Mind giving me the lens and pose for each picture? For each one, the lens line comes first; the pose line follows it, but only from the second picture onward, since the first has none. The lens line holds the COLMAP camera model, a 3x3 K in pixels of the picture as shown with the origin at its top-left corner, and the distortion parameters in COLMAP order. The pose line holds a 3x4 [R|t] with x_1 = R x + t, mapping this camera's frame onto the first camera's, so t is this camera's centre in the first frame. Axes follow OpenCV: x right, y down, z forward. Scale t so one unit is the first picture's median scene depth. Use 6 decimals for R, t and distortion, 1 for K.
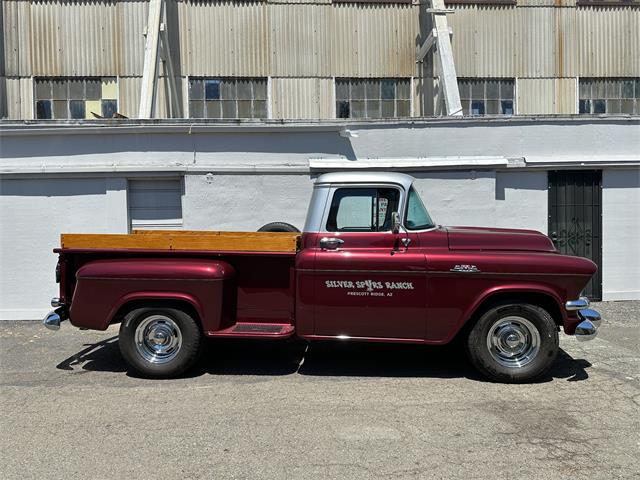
lens RADIAL K [[450.4, 0, 317.1], [0, 450.4, 240.0], [0, 0, 1]] dist [0.034303, -0.034496]
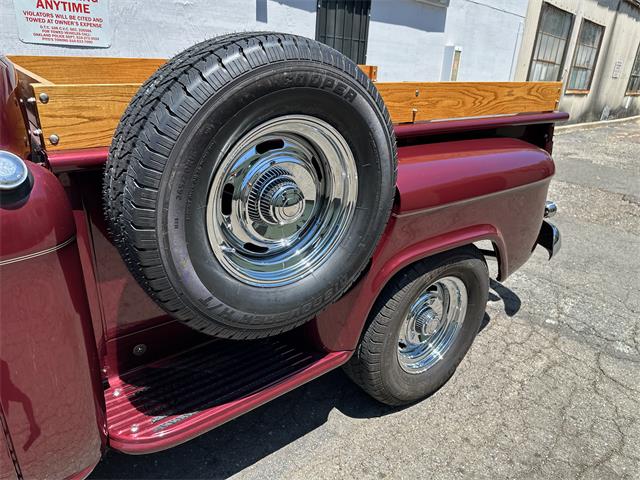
lens RADIAL K [[454.3, 0, 327.0], [0, 454.3, 242.7], [0, 0, 1]] dist [0.027844, -0.034752]
pose [[0.732744, -0.189550, 0.653572, 0.006867], [-0.051009, 0.942423, 0.330510, -0.008592], [-0.678590, -0.275517, 0.680886, 0.392113]]
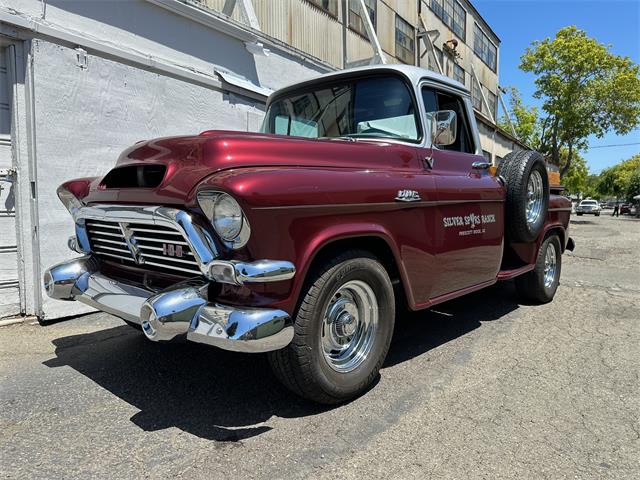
lens RADIAL K [[457.0, 0, 319.3], [0, 457.0, 242.9], [0, 0, 1]] dist [0.005395, -0.004531]
pose [[0.610816, -0.042594, 0.790626, -0.426957], [0.016208, 0.999015, 0.041298, 0.052095], [-0.791607, -0.012411, 0.610905, 0.383593]]
